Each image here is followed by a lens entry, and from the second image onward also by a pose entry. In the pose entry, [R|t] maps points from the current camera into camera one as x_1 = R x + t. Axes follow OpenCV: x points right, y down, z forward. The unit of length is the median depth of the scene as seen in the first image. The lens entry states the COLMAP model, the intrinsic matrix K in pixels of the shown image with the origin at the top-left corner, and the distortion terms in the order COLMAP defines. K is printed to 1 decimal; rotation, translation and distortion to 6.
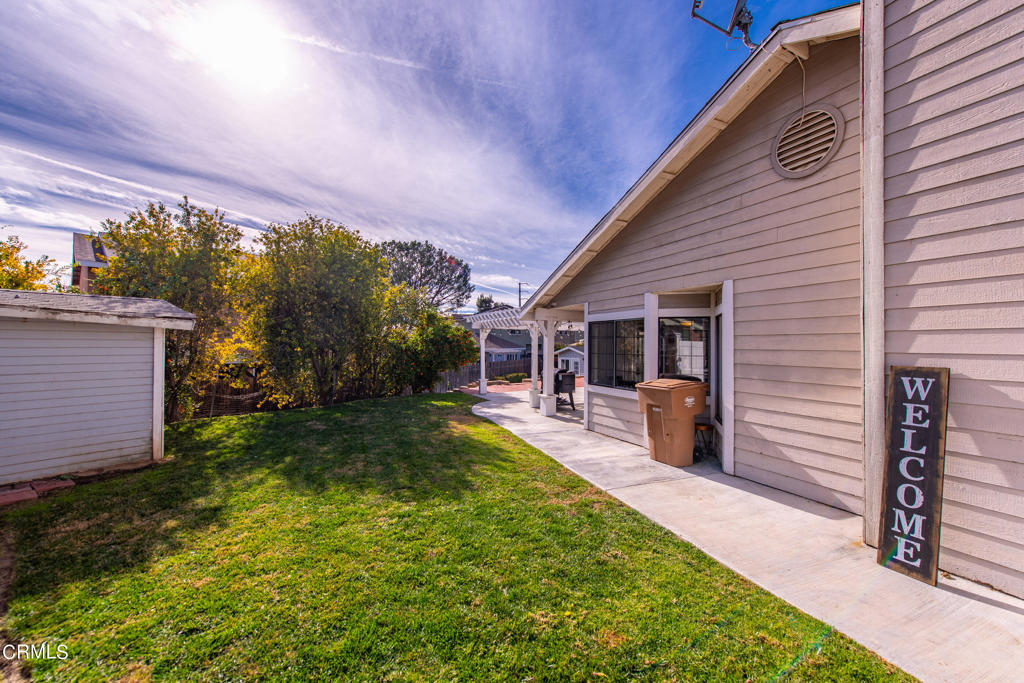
lens RADIAL K [[404.1, 0, 524.3], [0, 404.1, 343.9], [0, 0, 1]] dist [0.001596, -0.000465]
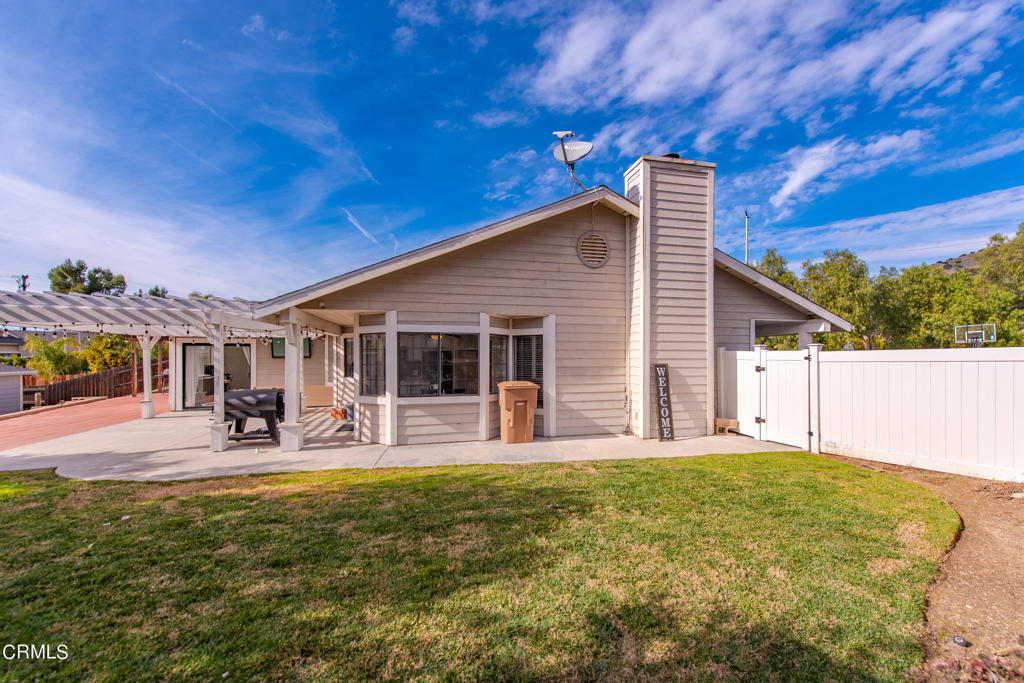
lens RADIAL K [[414.1, 0, 515.6], [0, 414.1, 358.2], [0, 0, 1]] dist [0.001143, -0.000072]
pose [[0.228424, -0.008842, 0.973522, -1.163963], [-0.000003, 0.999959, 0.009083, -0.001614], [-0.973562, -0.002077, 0.228415, 0.813496]]
